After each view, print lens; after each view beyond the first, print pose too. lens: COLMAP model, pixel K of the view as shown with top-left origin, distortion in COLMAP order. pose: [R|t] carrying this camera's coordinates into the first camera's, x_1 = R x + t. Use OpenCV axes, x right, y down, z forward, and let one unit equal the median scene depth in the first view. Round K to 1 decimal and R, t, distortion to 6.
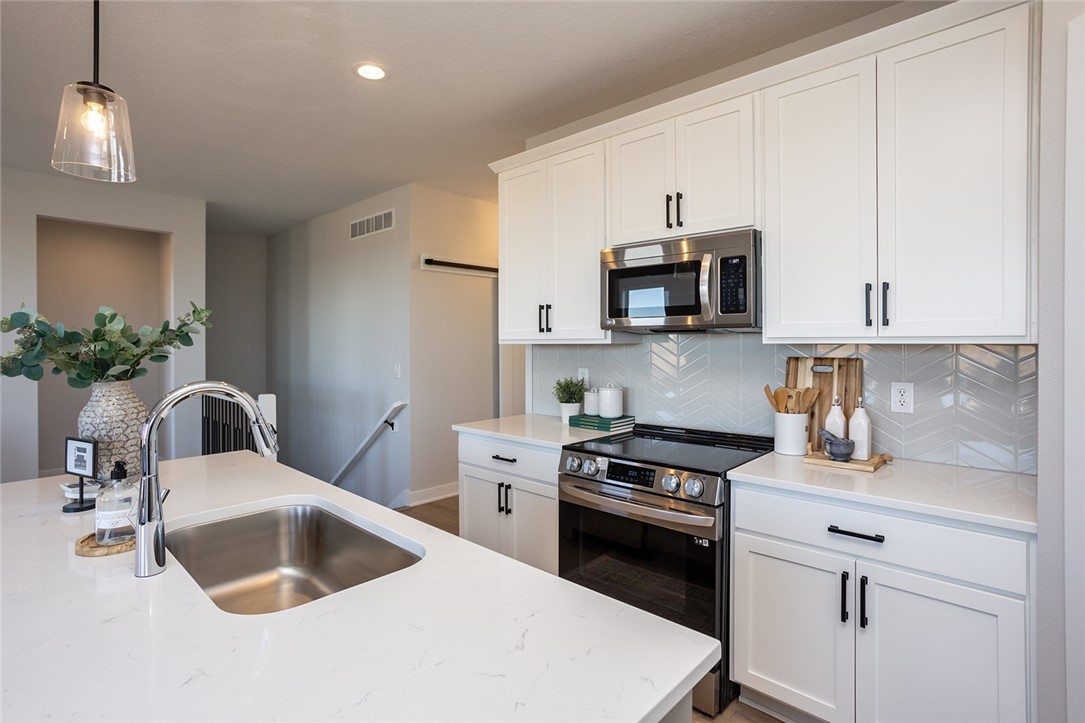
lens RADIAL K [[547.2, 0, 554.1], [0, 547.2, 340.4], [0, 0, 1]] dist [-0.026837, 0.012069]
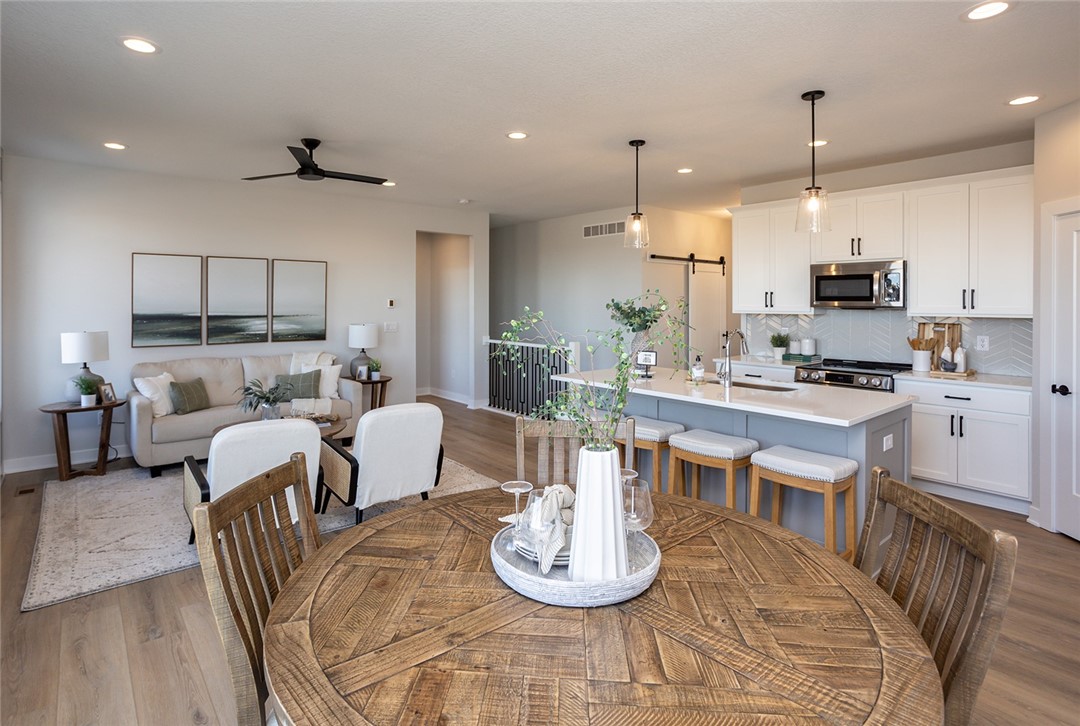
lens RADIAL K [[544.7, 0, 553.5], [0, 544.7, 302.4], [0, 0, 1]] dist [-0.026837, 0.012069]
pose [[0.992139, 0.006233, -0.124982, -0.652877], [-0.006063, 0.999980, 0.001737, -0.038787], [0.124991, -0.000966, 0.992157, -1.120372]]
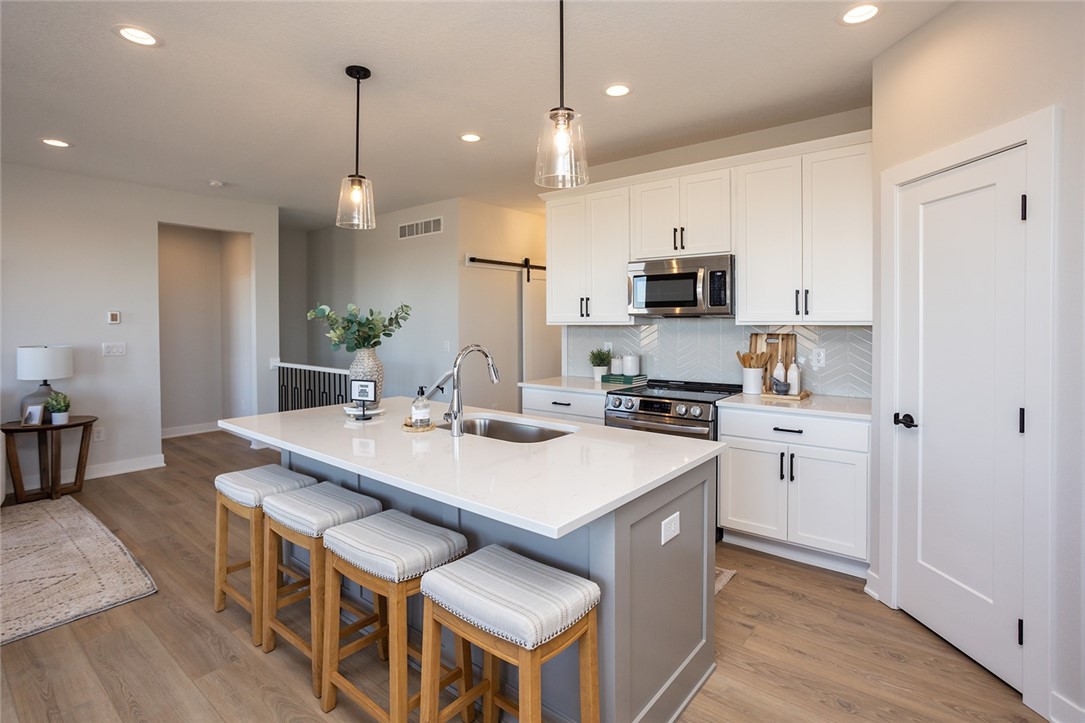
lens RADIAL K [[547.2, 0, 550.9], [0, 547.2, 323.8], [0, 0, 1]] dist [-0.026837, 0.012069]
pose [[0.998432, -0.002008, 0.055935, -0.244048], [0.001552, 0.999965, 0.008192, -0.011357], [-0.055950, -0.008092, 0.998401, -0.558523]]
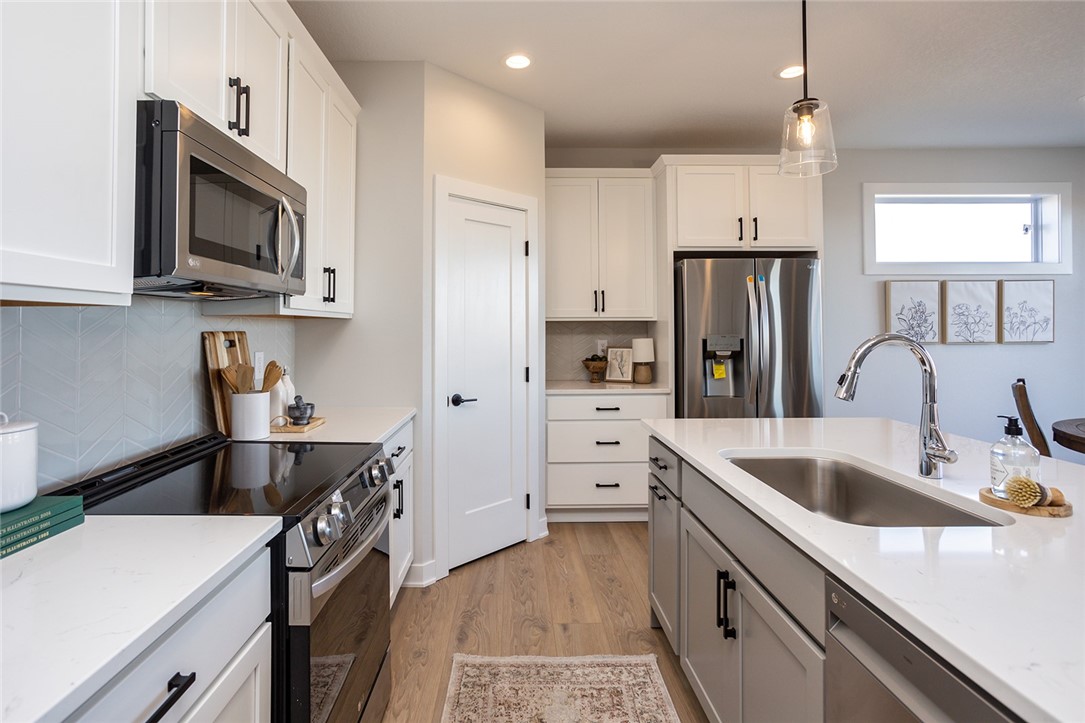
lens RADIAL K [[547.2, 0, 505.7], [0, 547.2, 319.2], [0, 0, 1]] dist [-0.026837, 0.012069]
pose [[-0.660735, 0.017339, 0.750419, -0.509331], [0.004470, 0.999806, -0.019165, 0.029979], [-0.750606, -0.009309, -0.660684, 1.271992]]
